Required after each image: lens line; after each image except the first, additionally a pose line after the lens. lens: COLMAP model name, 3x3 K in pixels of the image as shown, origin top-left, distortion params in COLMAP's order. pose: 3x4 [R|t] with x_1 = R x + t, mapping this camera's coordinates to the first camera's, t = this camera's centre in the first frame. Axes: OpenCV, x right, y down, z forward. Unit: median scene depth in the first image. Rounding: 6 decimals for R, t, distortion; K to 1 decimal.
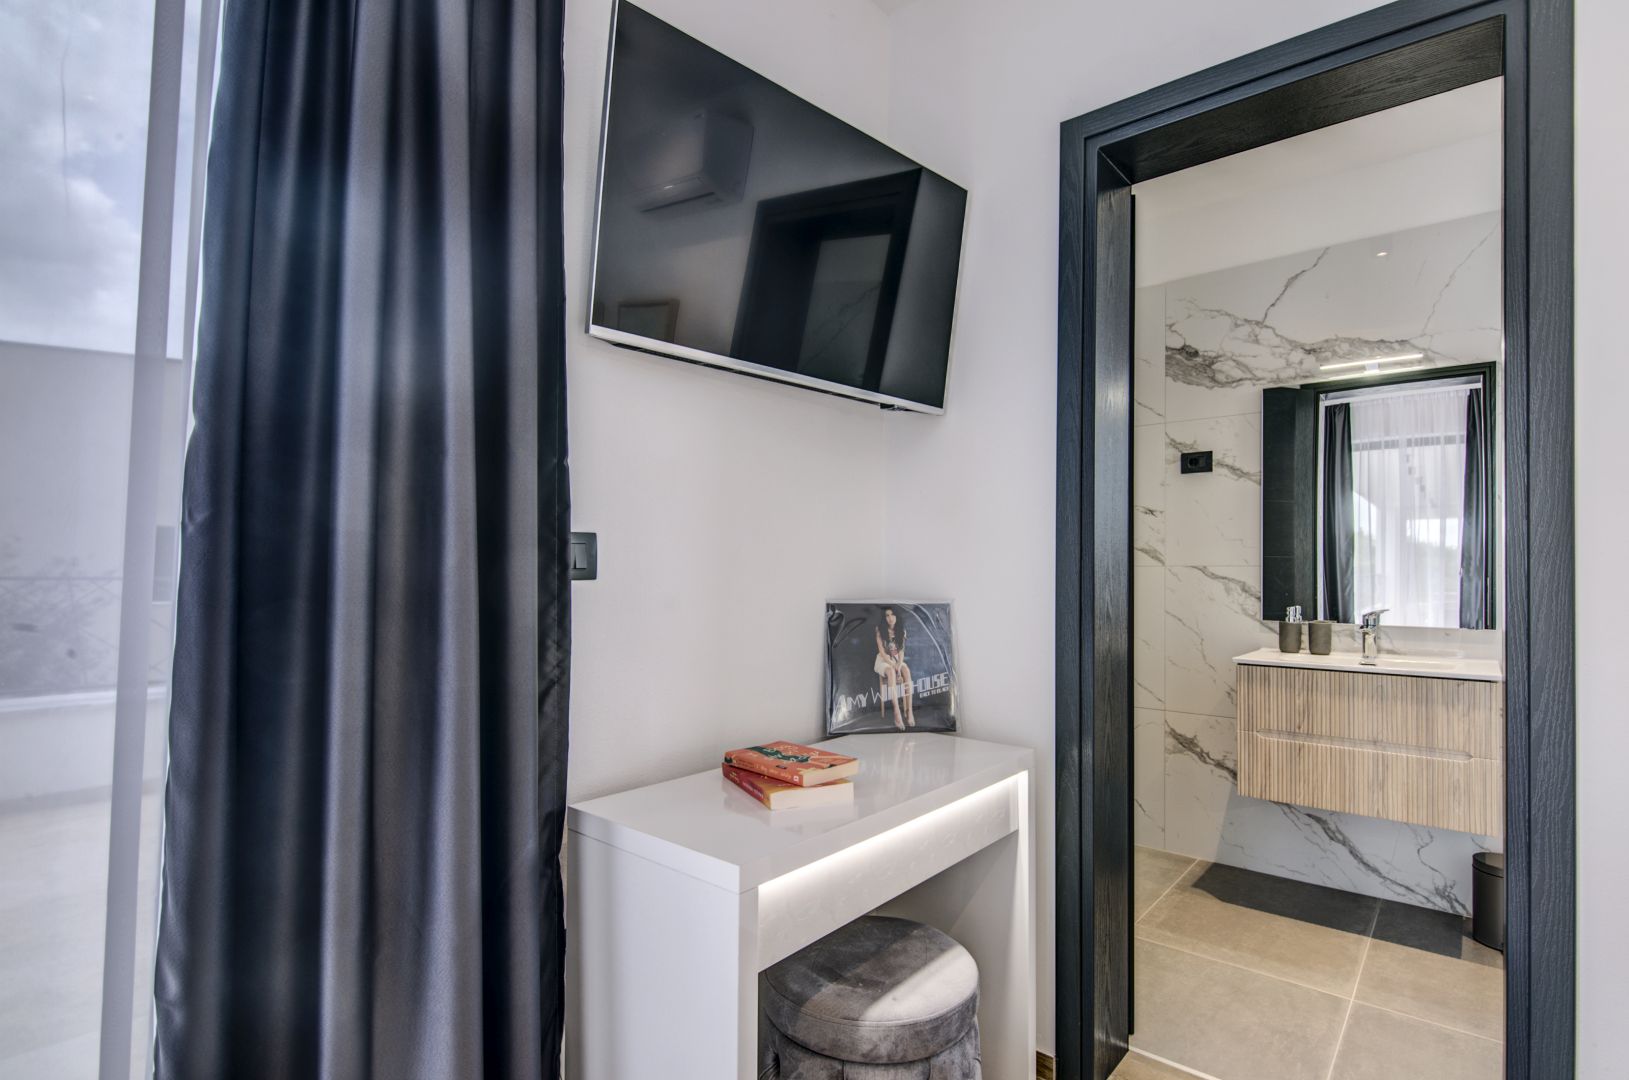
lens RADIAL K [[786.5, 0, 820.2], [0, 786.5, 549.2], [0, 0, 1]] dist [-0.015558, -0.002621]
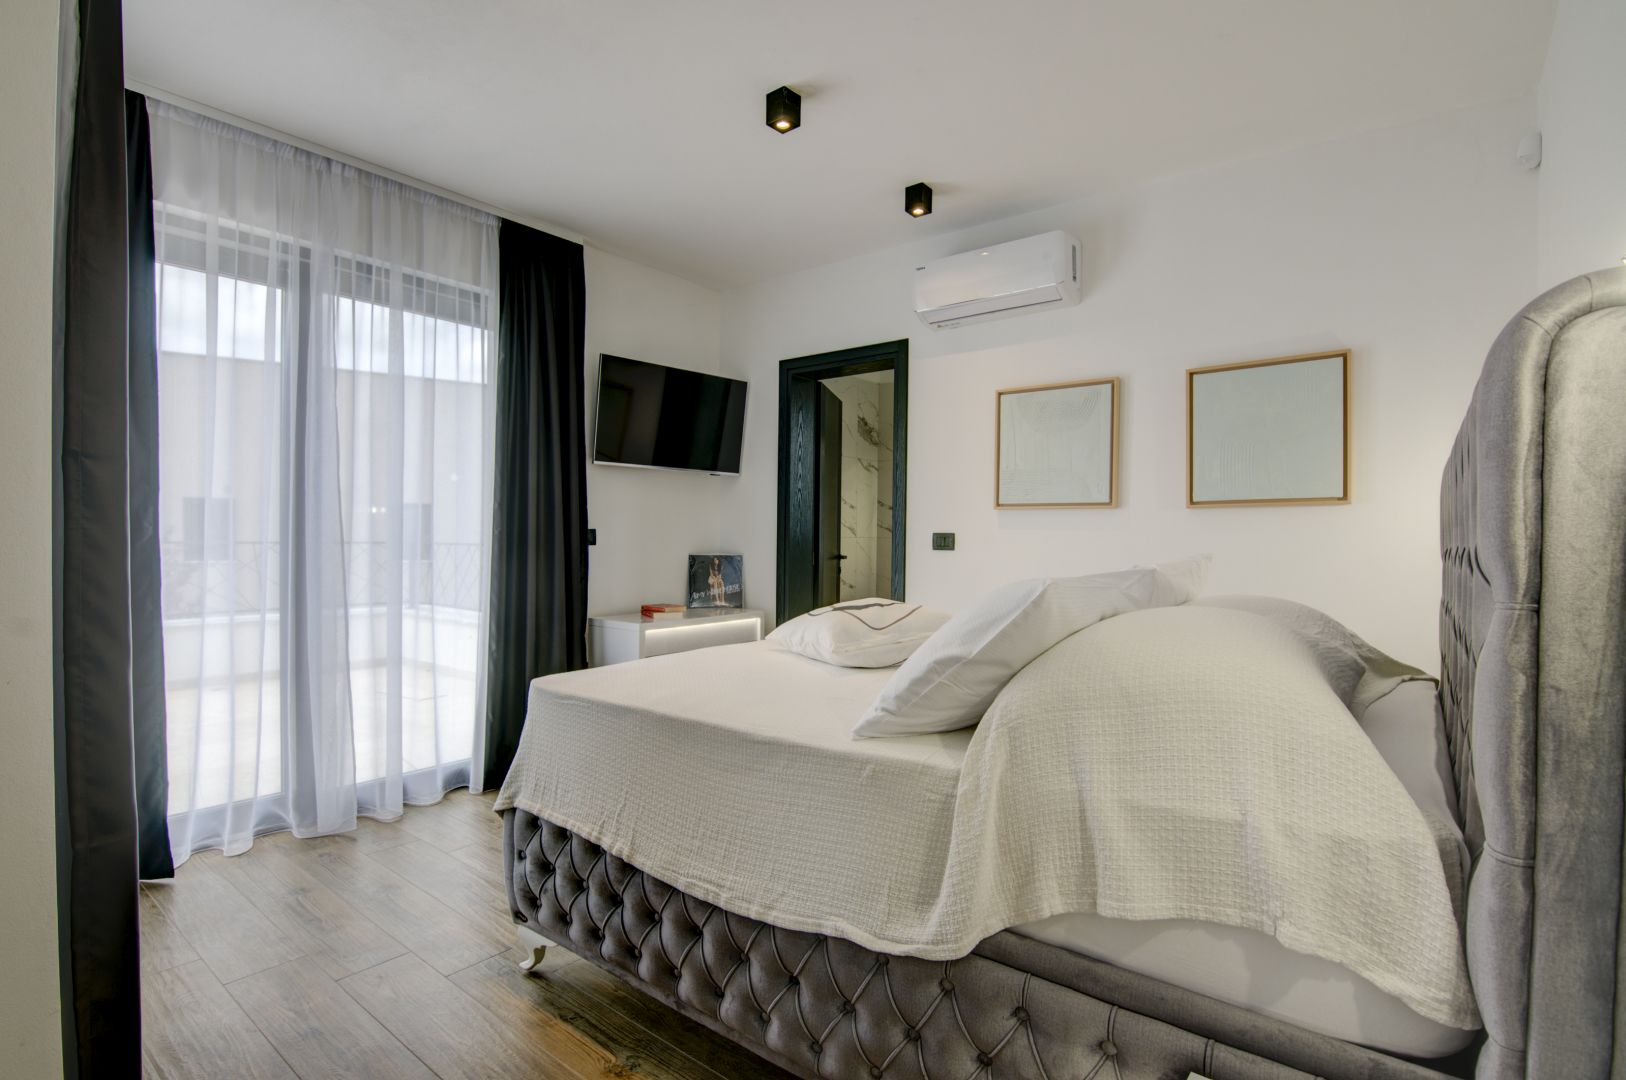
lens RADIAL K [[785.1, 0, 802.8], [0, 785.1, 538.3], [0, 0, 1]] dist [-0.015558, -0.002621]
pose [[0.999934, -0.000499, 0.011501, 0.336176], [0.000188, 0.999636, 0.026981, -0.048260], [-0.011511, -0.026977, 0.999570, -1.437097]]
